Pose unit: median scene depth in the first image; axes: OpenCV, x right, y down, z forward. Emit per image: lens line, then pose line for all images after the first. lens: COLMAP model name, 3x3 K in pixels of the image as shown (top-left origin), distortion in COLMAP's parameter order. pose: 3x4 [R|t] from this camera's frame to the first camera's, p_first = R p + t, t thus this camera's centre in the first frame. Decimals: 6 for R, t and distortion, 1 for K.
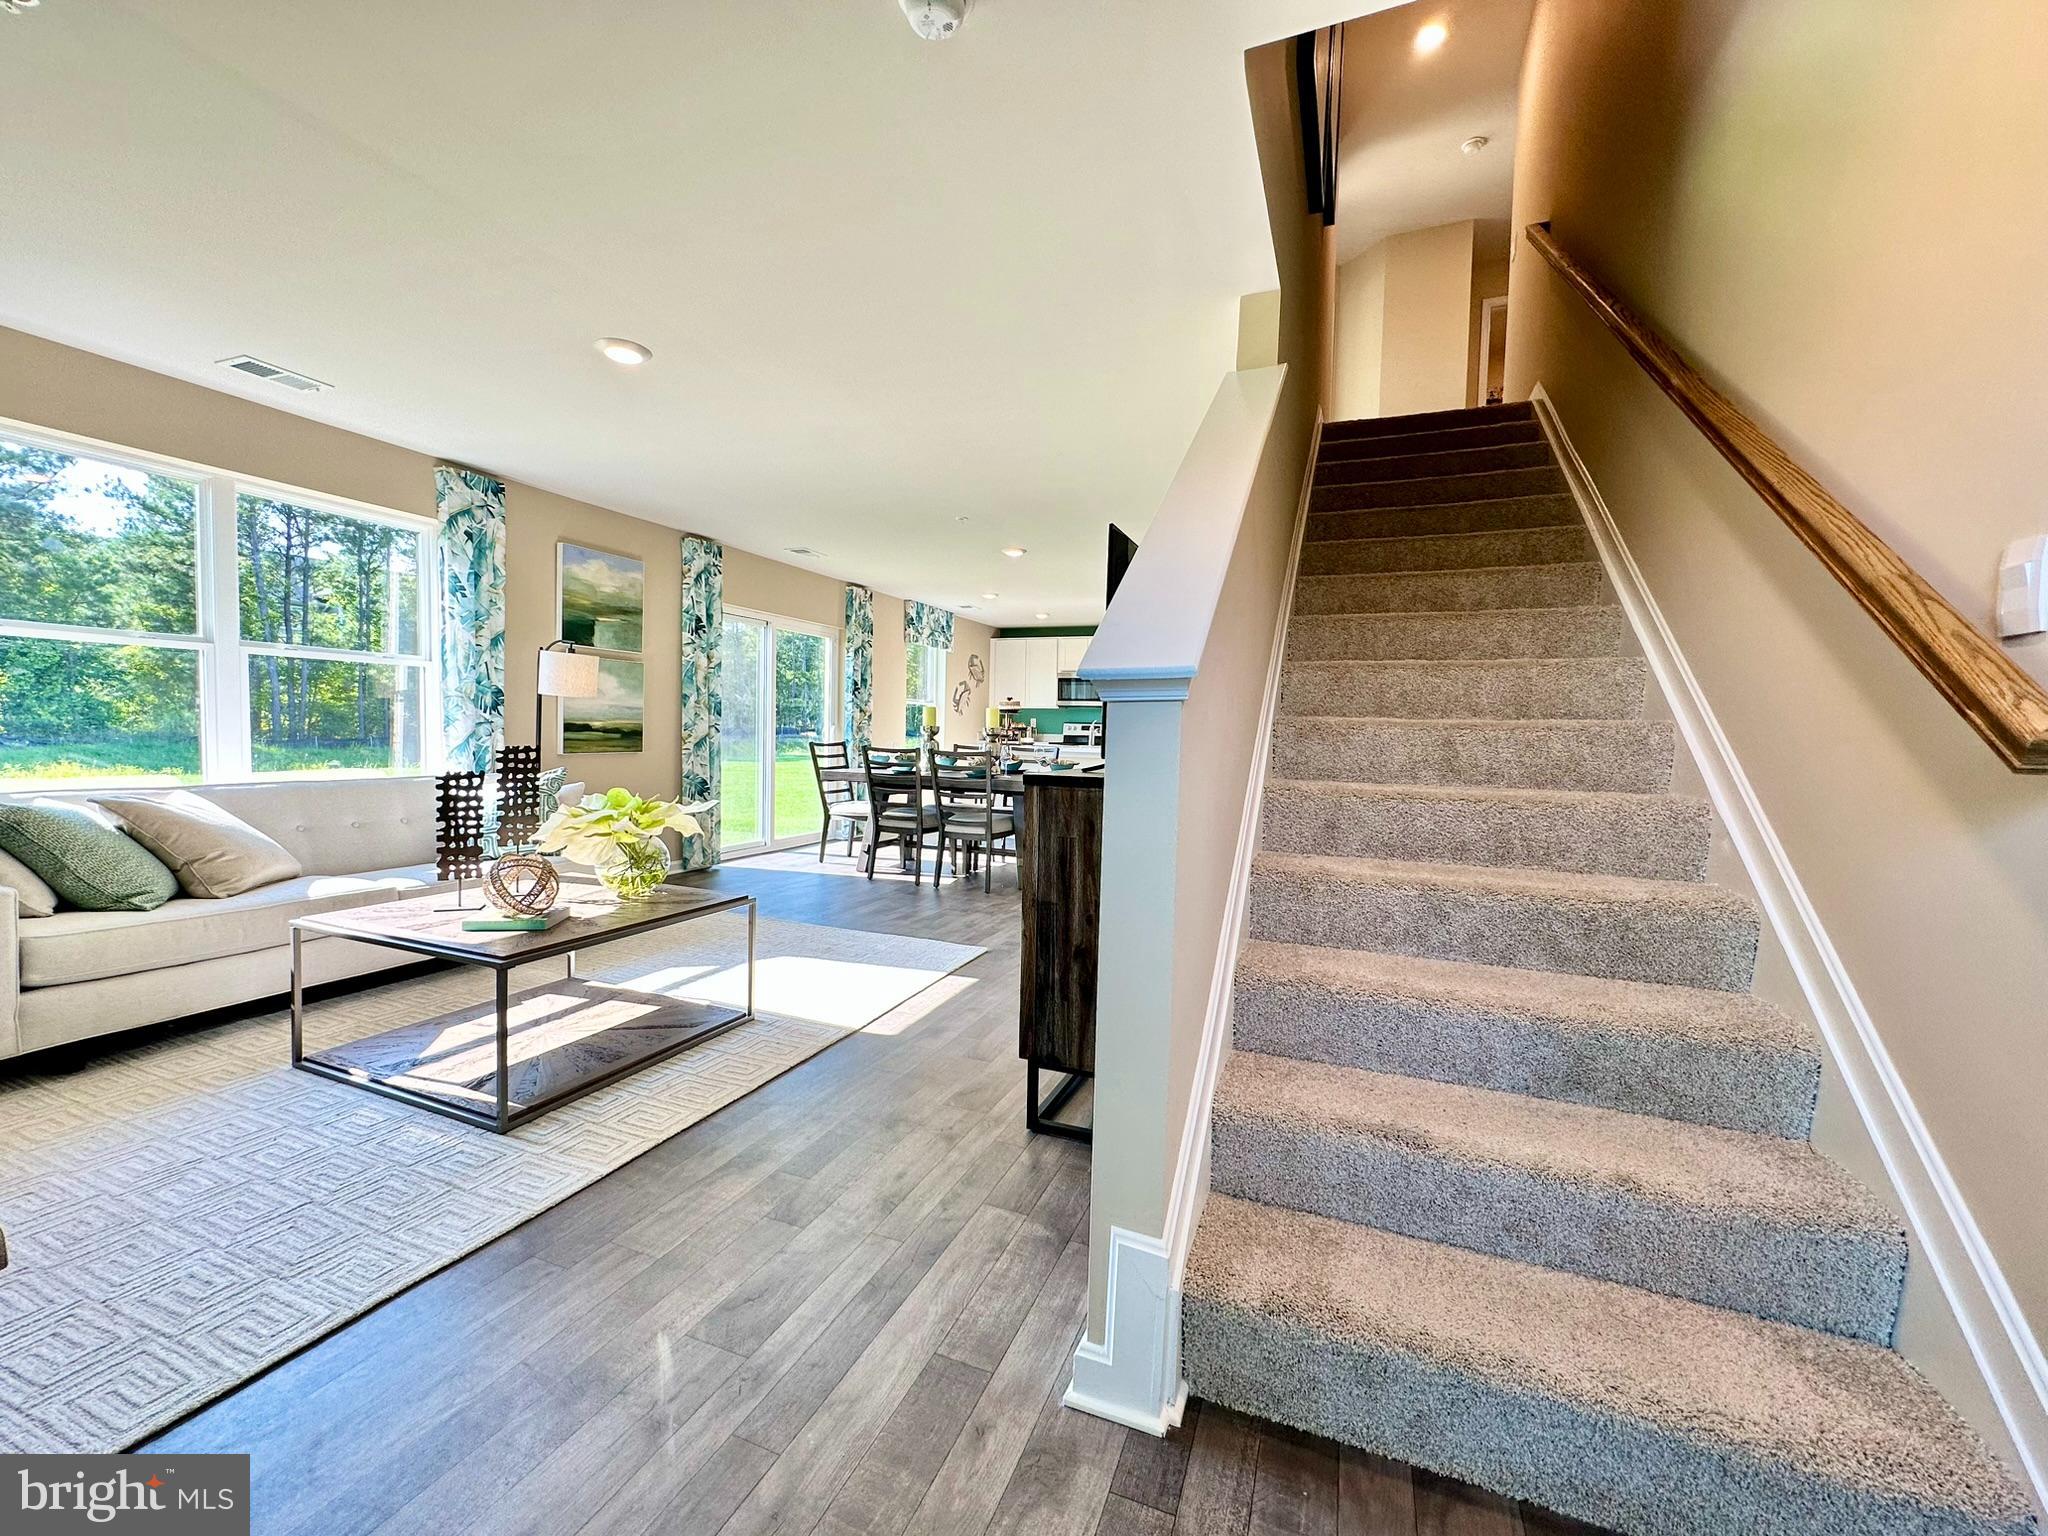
lens RADIAL K [[820.9, 0, 1016.2], [0, 820.9, 764.2], [0, 0, 1]] dist [-0.000237, 0.000066]
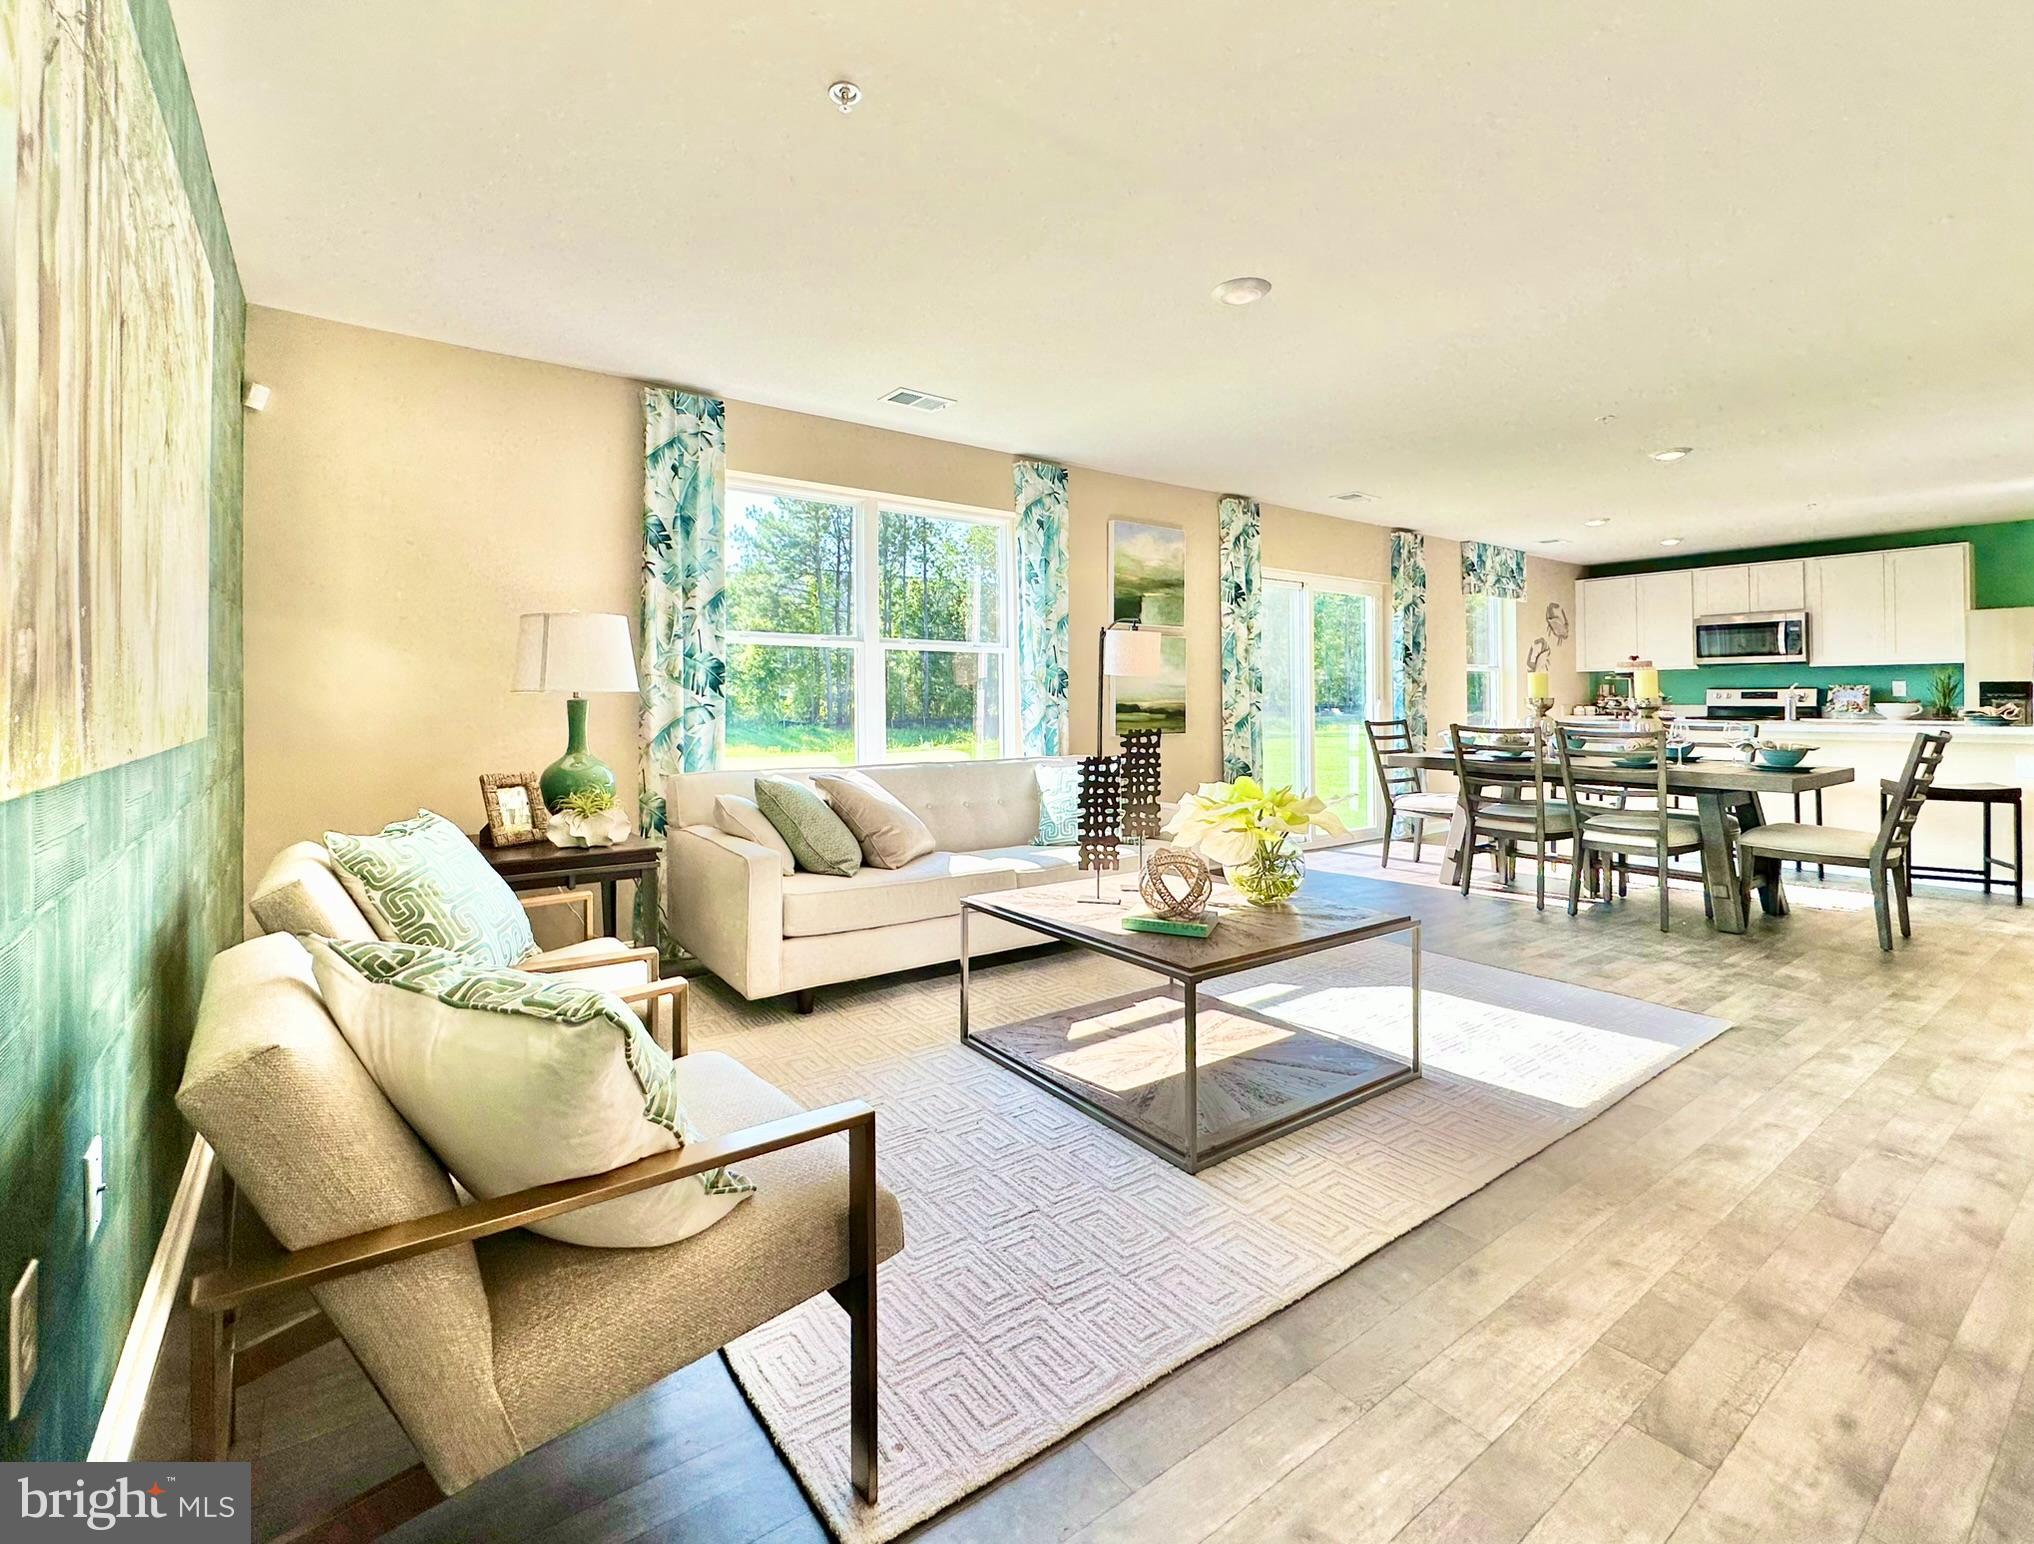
lens RADIAL K [[896.0, 0, 967.1], [0, 896.0, 692.0], [0, 0, 1]] dist [0.004664, 0.000411]
pose [[0.840664, -0.029228, -0.540768, -0.120311], [-0.002422, 0.998330, -0.057724, -0.002850], [0.541552, 0.049836, 0.839189, 0.016613]]
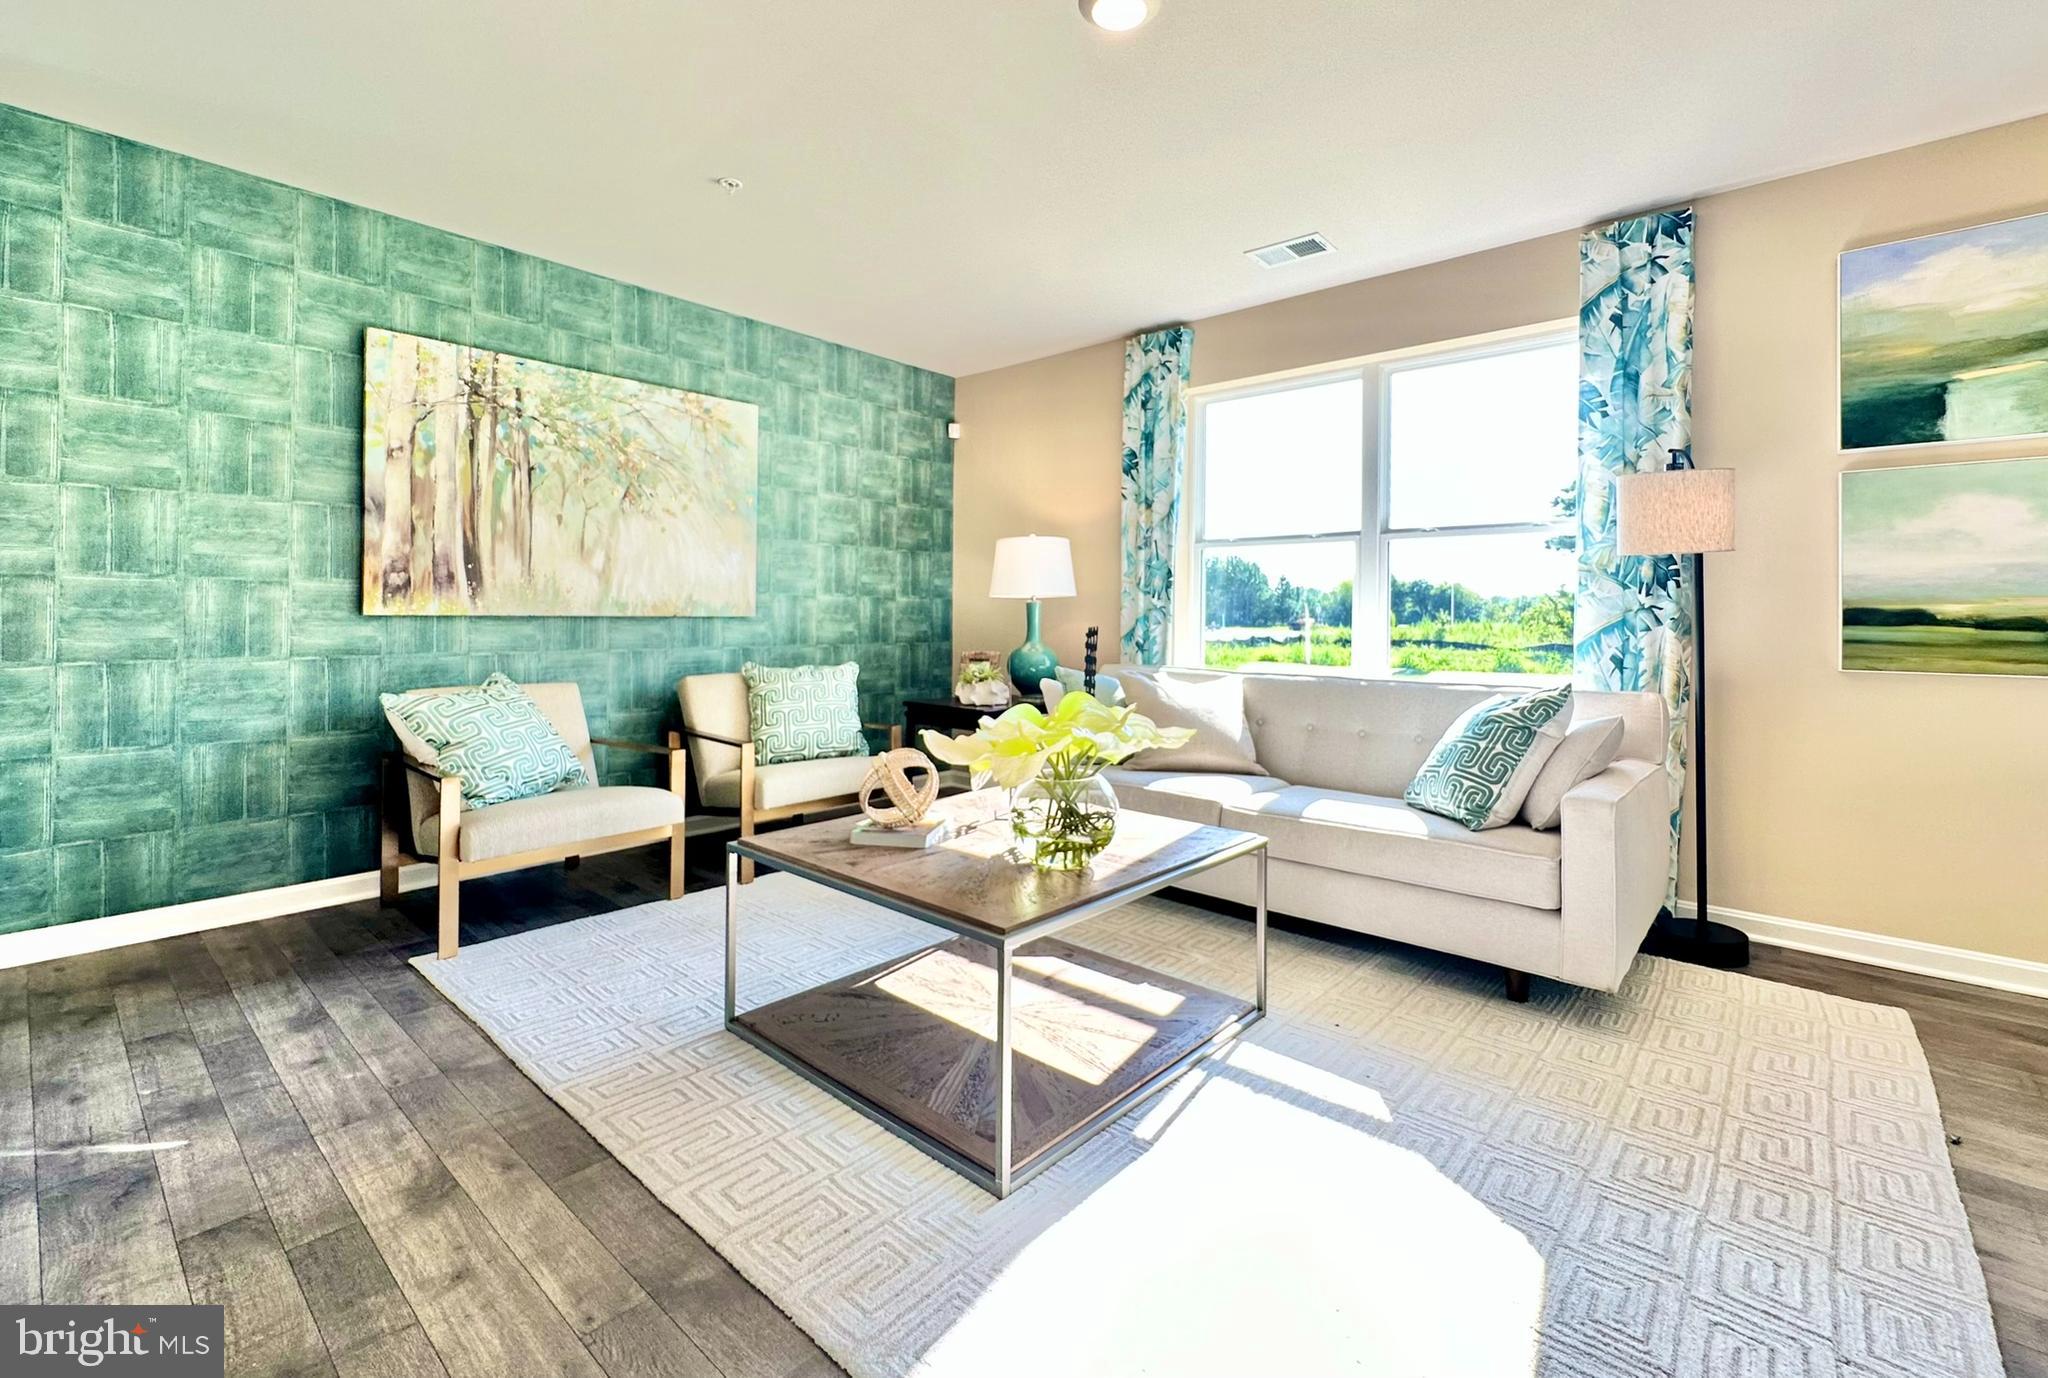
lens RADIAL K [[873.0, 0, 1043.6], [0, 873.0, 606.1], [0, 0, 1]] dist [-0.002430, -0.000273]
pose [[-0.300695, -0.041776, -0.952805, 0.092706], [-0.059144, 0.997934, -0.025090, -0.009137], [0.951885, 0.048808, -0.302544, 0.662074]]
